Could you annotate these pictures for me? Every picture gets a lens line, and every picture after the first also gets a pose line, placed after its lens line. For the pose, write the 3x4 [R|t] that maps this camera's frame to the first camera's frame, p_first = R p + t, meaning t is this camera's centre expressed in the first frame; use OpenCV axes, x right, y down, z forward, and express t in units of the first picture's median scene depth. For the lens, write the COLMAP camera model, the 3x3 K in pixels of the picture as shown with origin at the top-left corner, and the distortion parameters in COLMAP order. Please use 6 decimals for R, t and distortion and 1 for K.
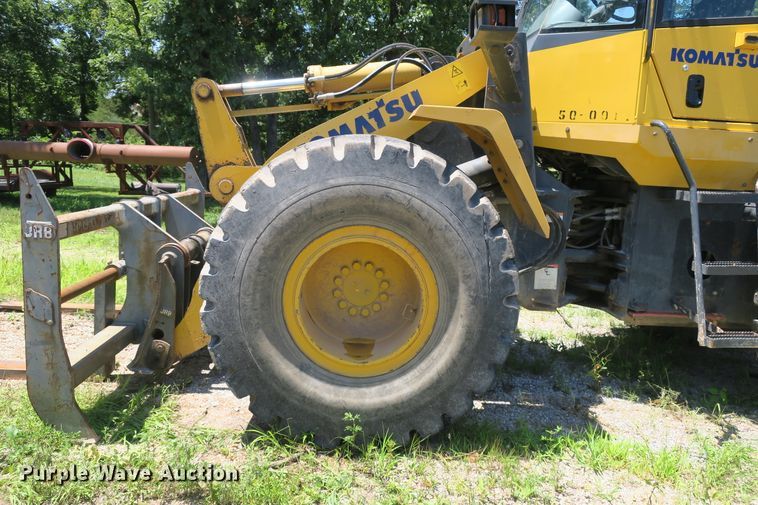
lens RADIAL K [[604.4, 0, 361.0], [0, 604.4, 264.7], [0, 0, 1]] dist [-0.015026, 0.008651]
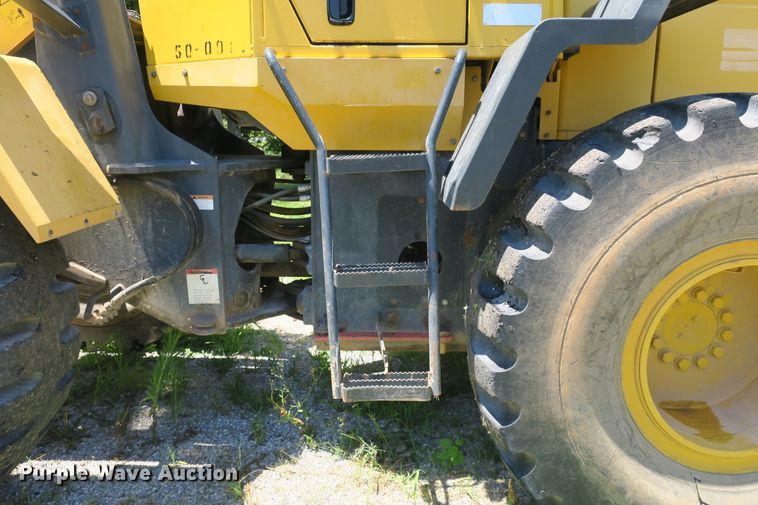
lens RADIAL K [[572.5, 0, 377.3], [0, 572.5, 248.0], [0, 0, 1]] dist [-0.005216, 0.002928]
pose [[0.996940, -0.038325, -0.068131, 0.620746], [0.040072, 0.998898, 0.024452, -0.037060], [0.067119, -0.027108, 0.997377, 0.386296]]
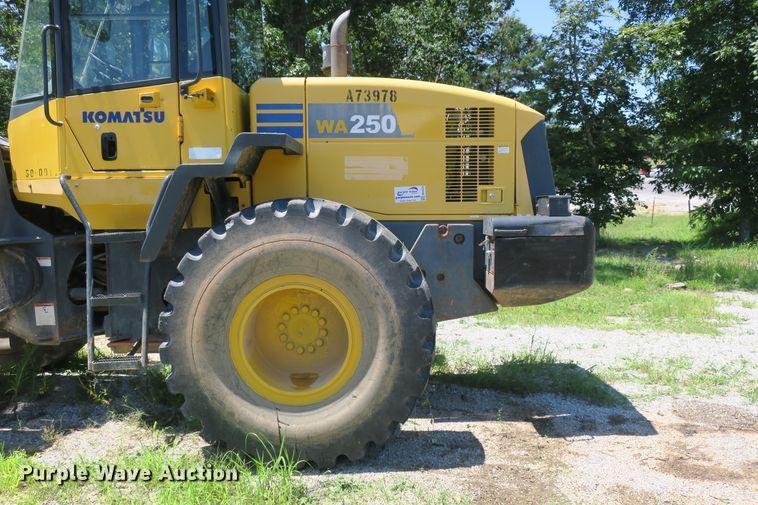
lens RADIAL K [[572.5, 0, 377.2], [0, 572.5, 251.1], [0, 0, 1]] dist [-0.005216, 0.002928]
pose [[0.996173, -0.059457, -0.064060, 1.114661], [0.053822, 0.994809, -0.086360, 0.031445], [0.068862, 0.082581, 0.994202, -0.031864]]
